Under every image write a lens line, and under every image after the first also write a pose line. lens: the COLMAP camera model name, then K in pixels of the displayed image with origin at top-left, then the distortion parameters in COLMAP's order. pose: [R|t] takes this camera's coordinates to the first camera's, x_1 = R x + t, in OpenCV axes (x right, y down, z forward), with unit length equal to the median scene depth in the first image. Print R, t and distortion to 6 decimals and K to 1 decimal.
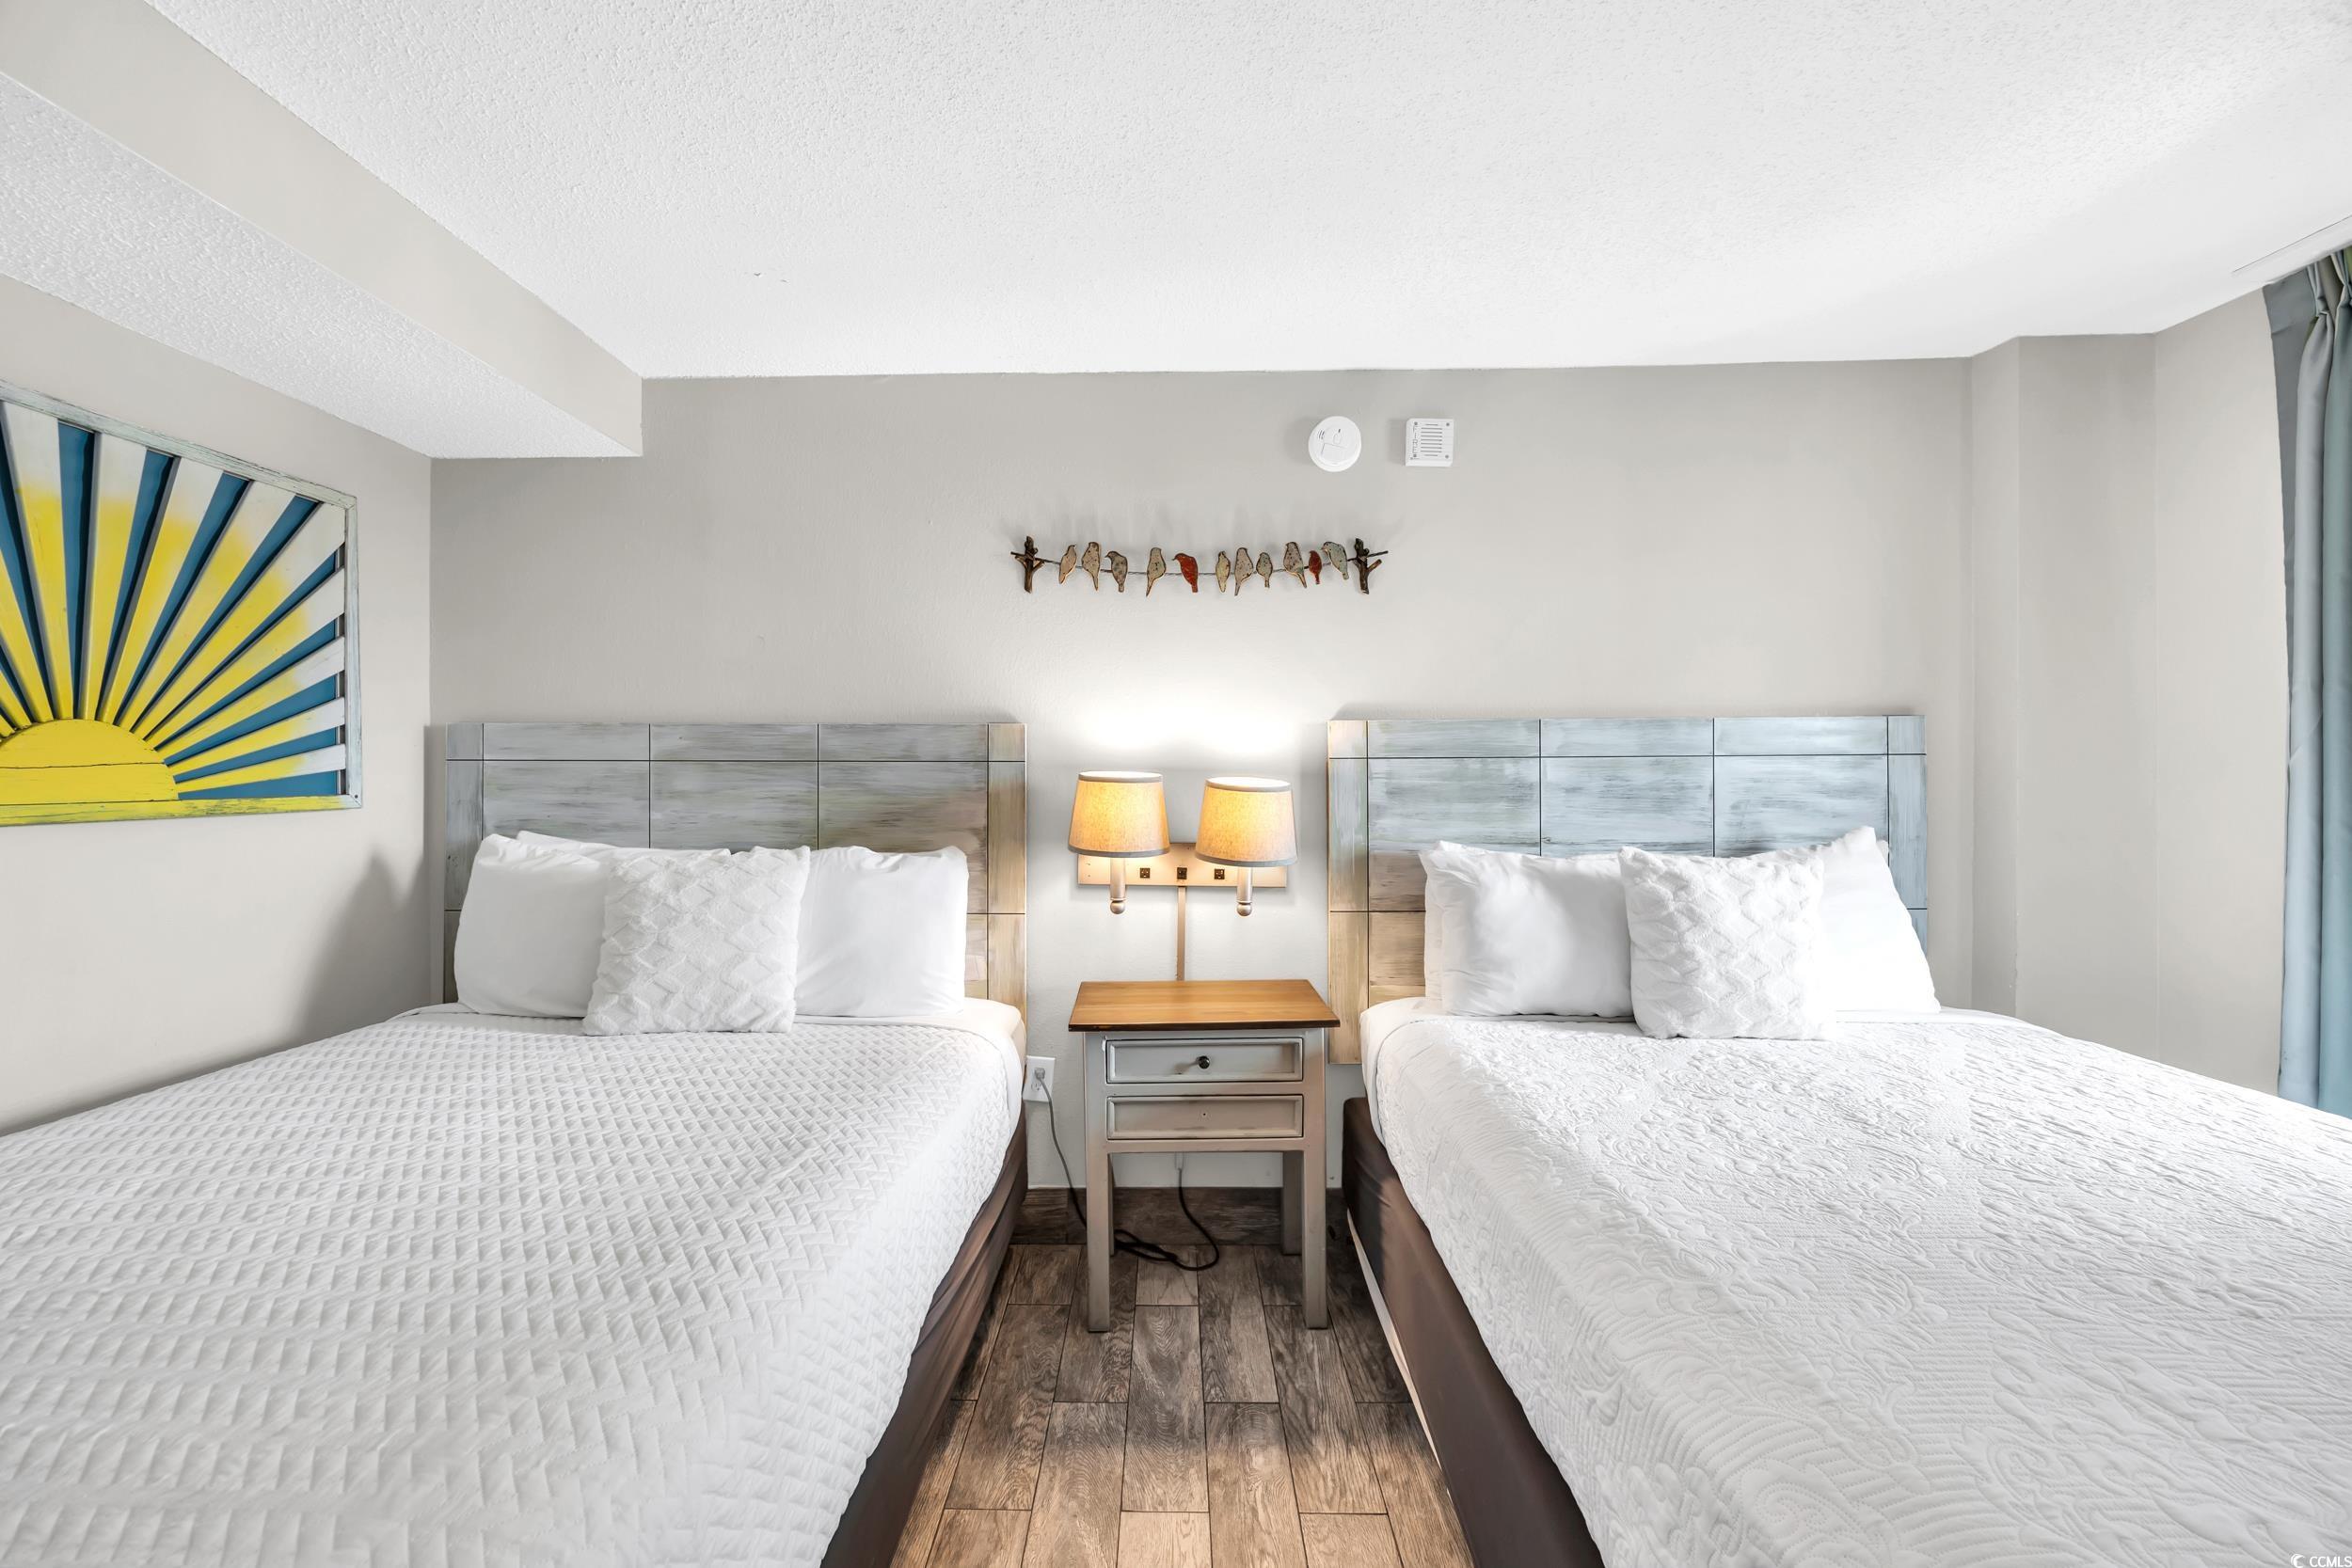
lens RADIAL K [[886.5, 0, 1159.6], [0, 886.5, 775.3], [0, 0, 1]] dist [-0.008039, 0.000642]
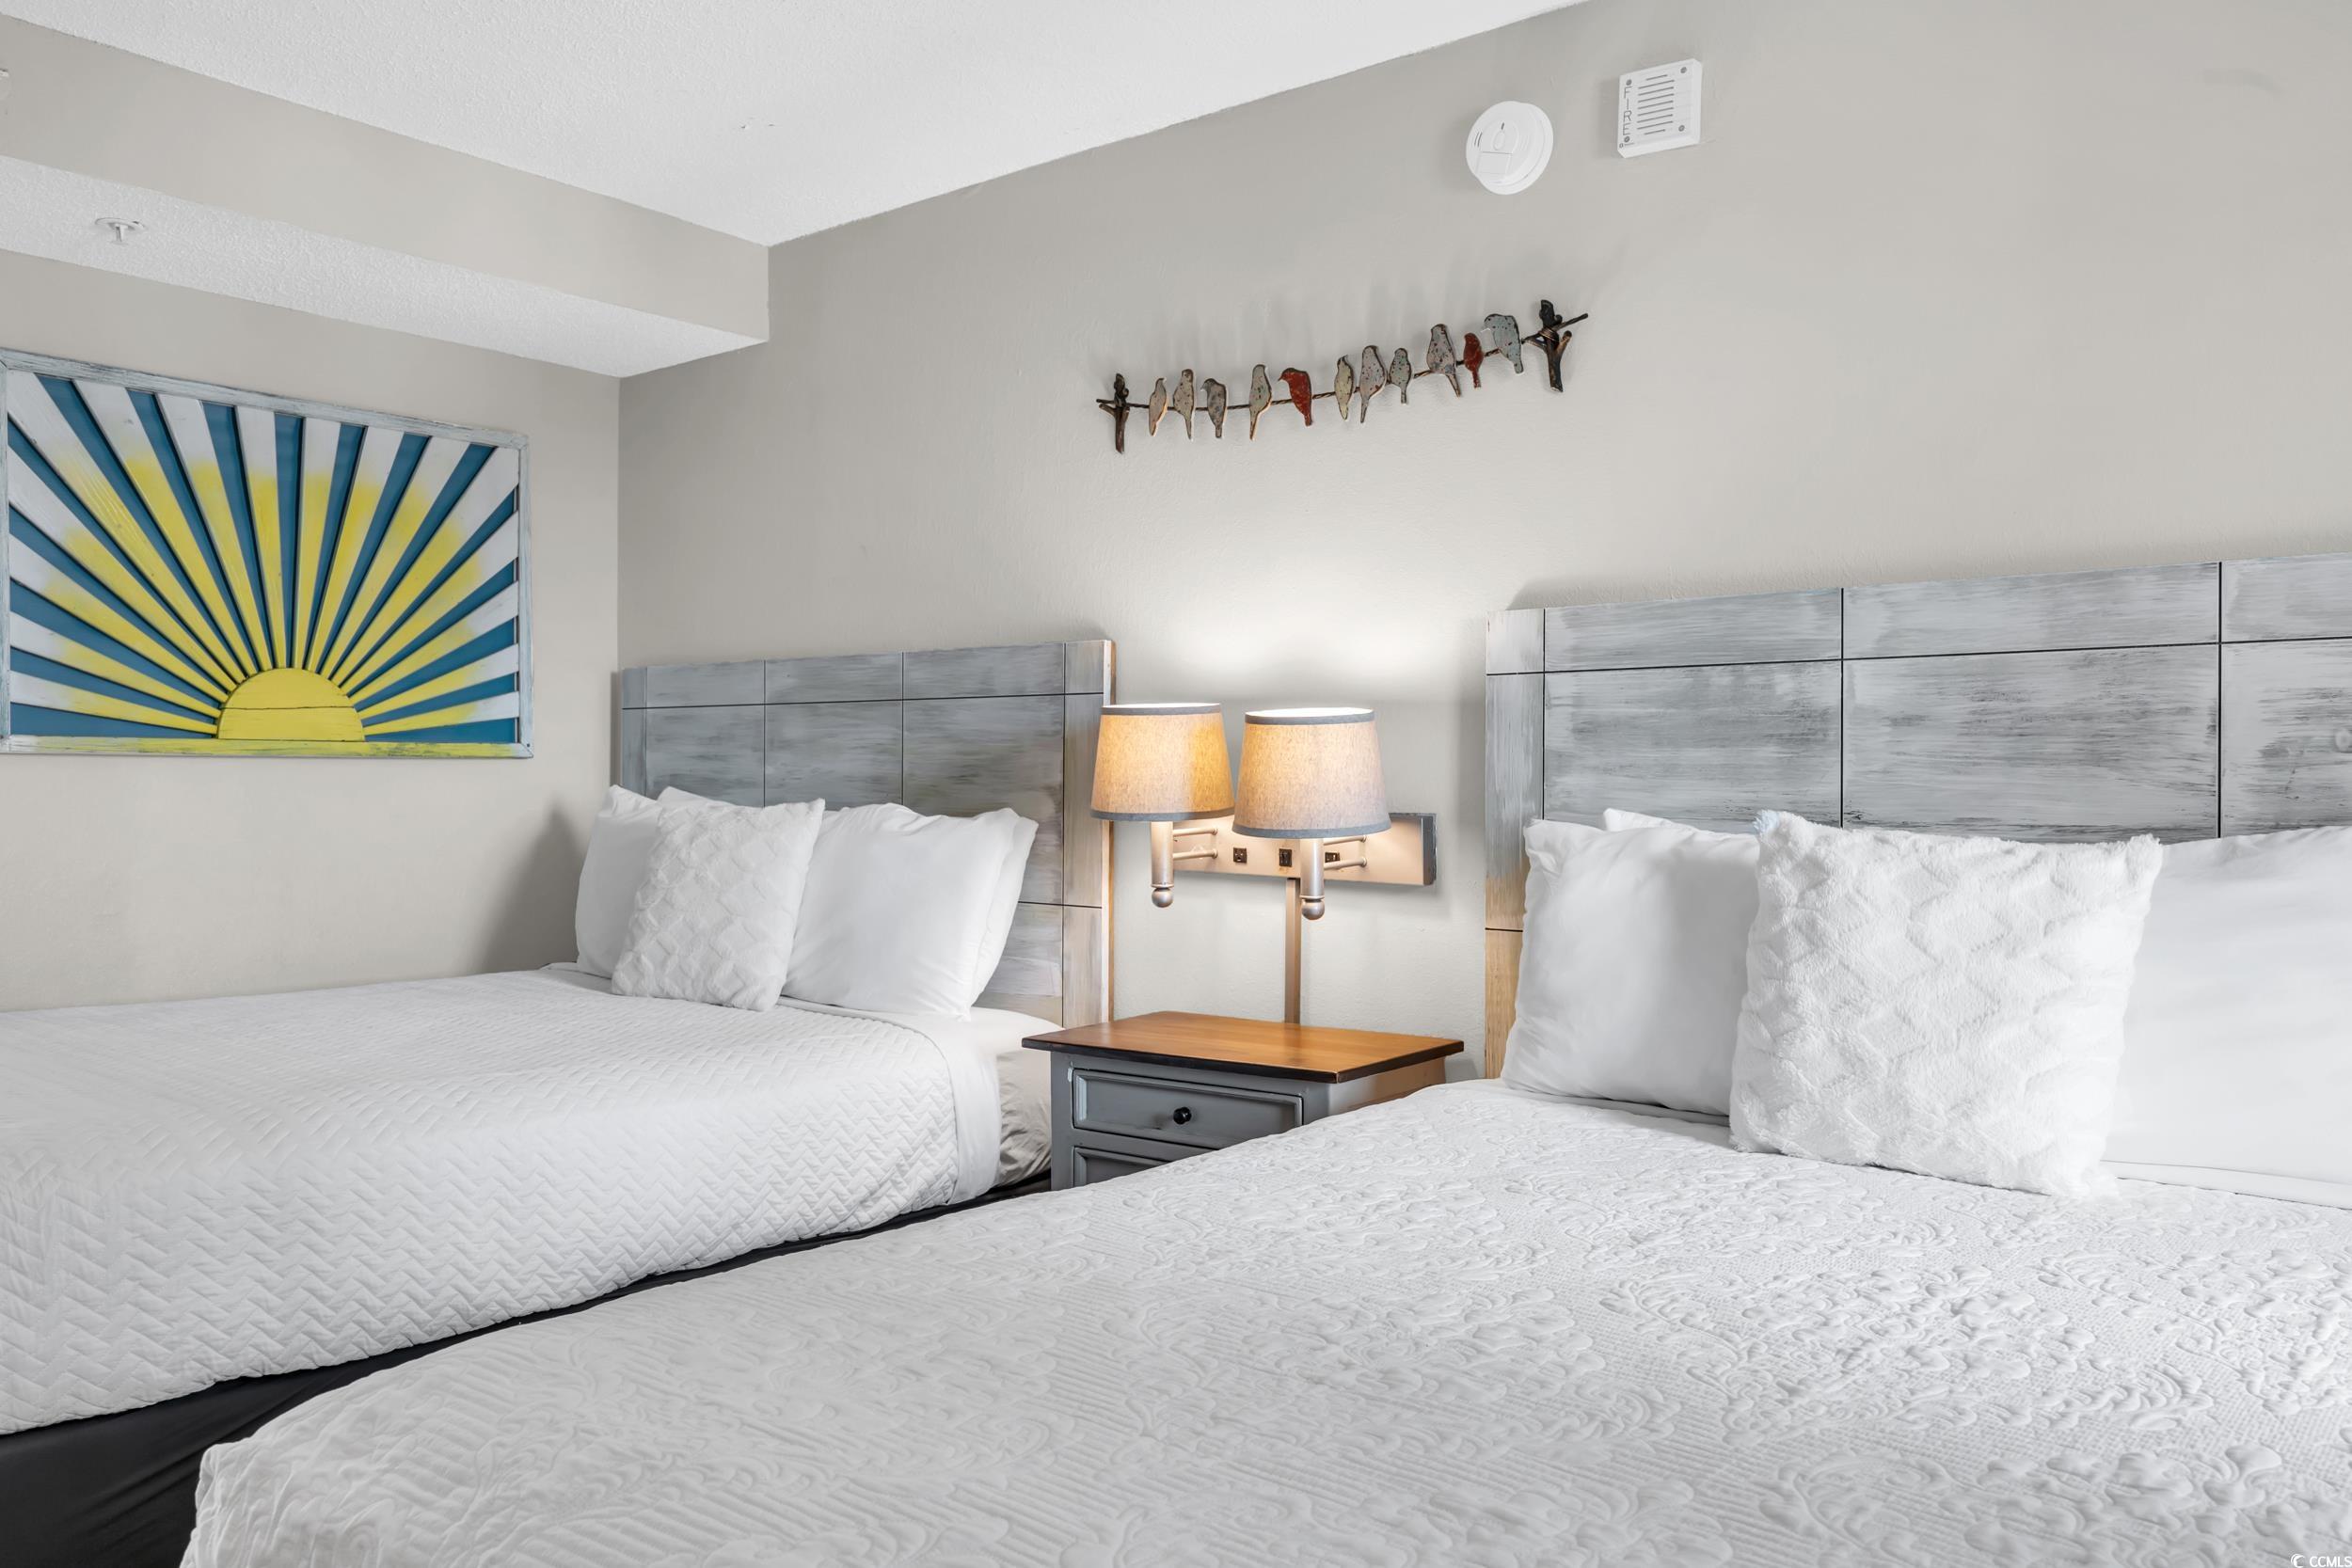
lens RADIAL K [[1736.5, 0, 1172.4], [0, 1736.5, 780.4], [0, 0, 1]] dist [-0.005887, 0.002626]
pose [[0.788252, 0.004612, -0.615335, 0.750635], [-0.003427, 0.999989, 0.003105, 0.049850], [0.615343, -0.000339, 0.788260, -0.061419]]
